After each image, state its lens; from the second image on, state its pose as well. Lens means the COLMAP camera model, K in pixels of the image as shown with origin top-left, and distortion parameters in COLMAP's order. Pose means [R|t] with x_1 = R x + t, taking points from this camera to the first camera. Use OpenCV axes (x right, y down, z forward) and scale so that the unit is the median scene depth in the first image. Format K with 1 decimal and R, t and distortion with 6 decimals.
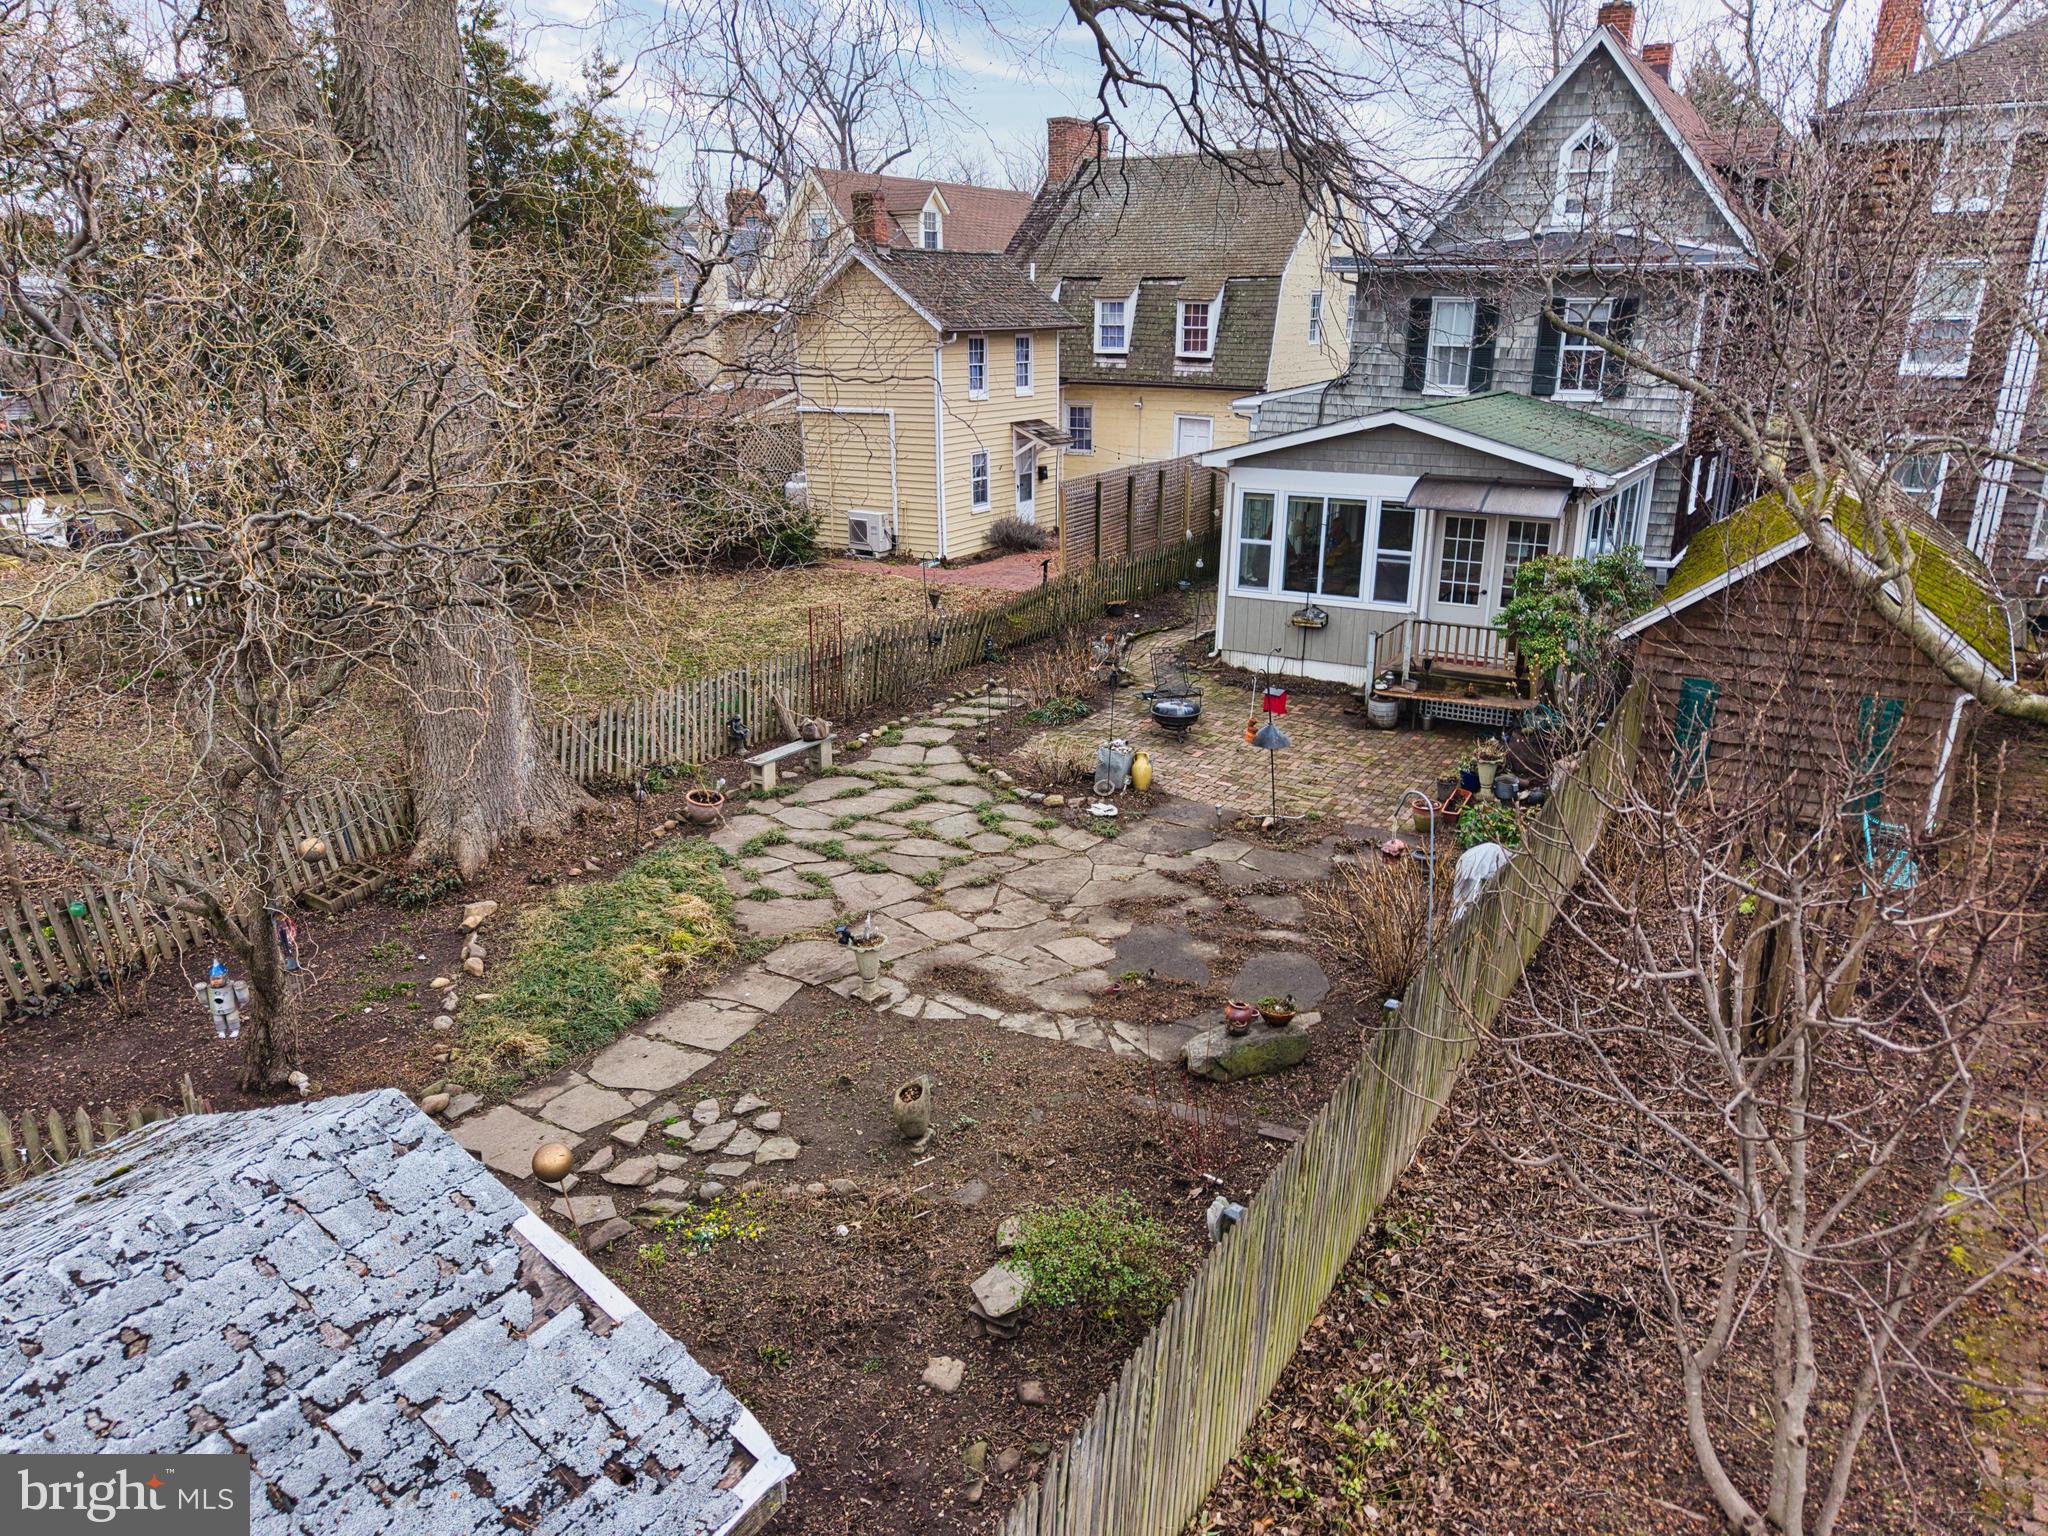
lens RADIAL K [[1407.9, 0, 1020.2], [0, 1407.9, 727.3], [0, 0, 1]] dist [0.166397, -0.367292]
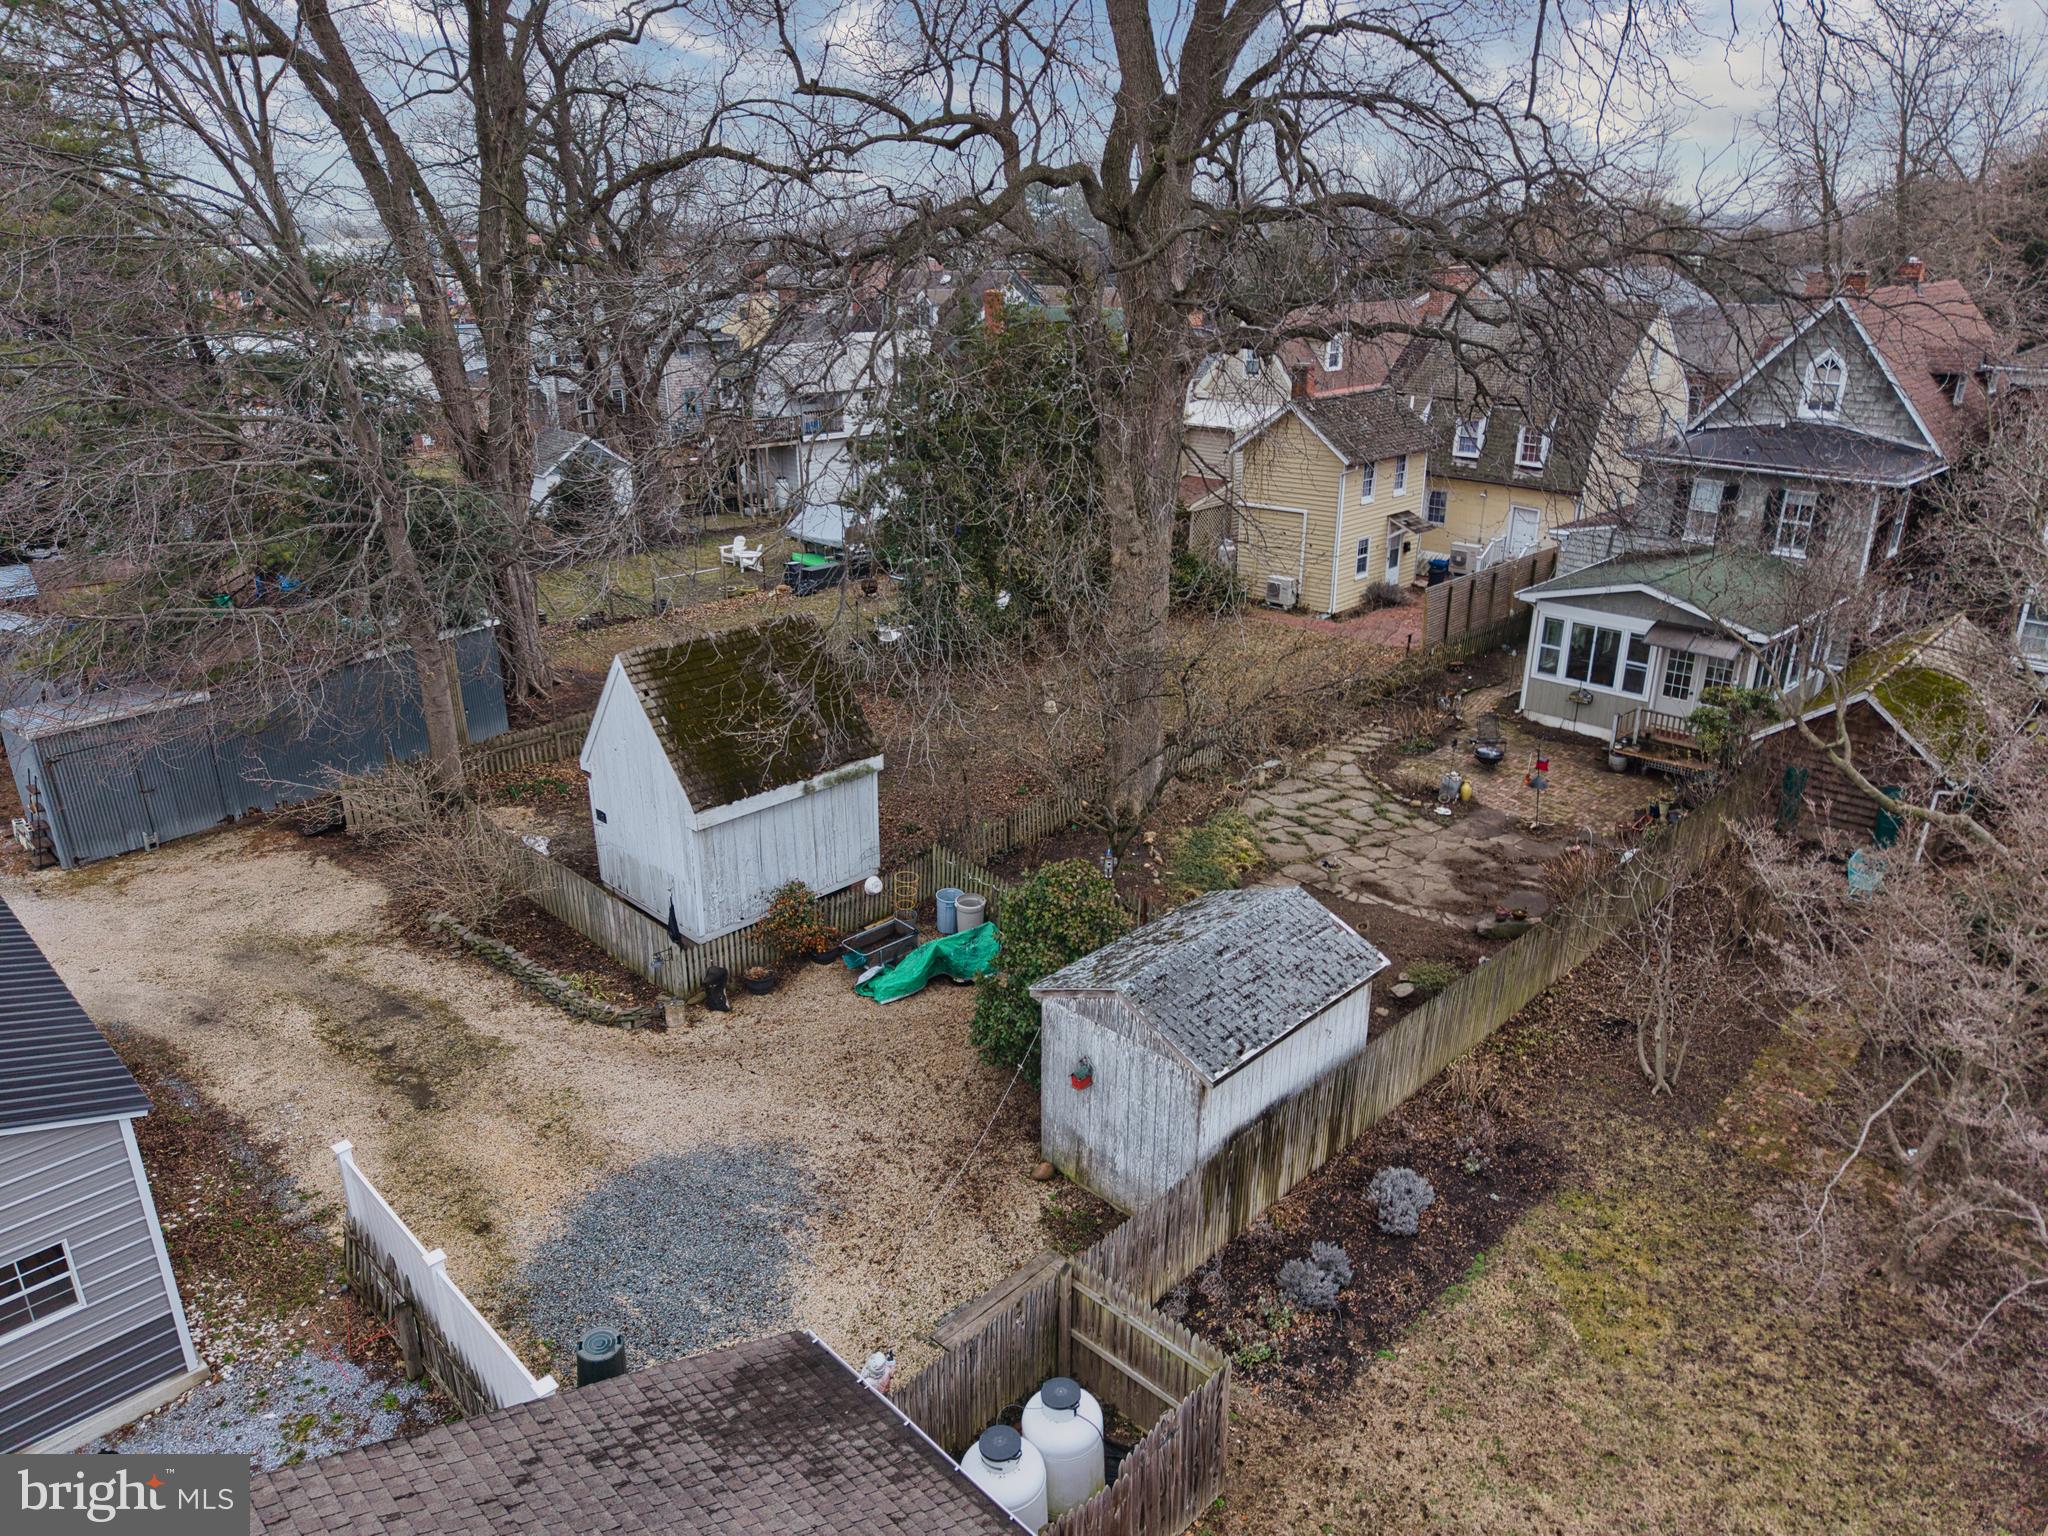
lens RADIAL K [[1435.8, 0, 1024.0], [0, 1435.8, 768.0], [0, 0, 1]] dist [0.000170, -0.003498]
pose [[0.976257, 0.082388, -0.200338, -0.089823], [-0.067346, 0.994454, 0.080782, -0.096431], [0.205883, -0.065372, 0.976391, -0.815722]]
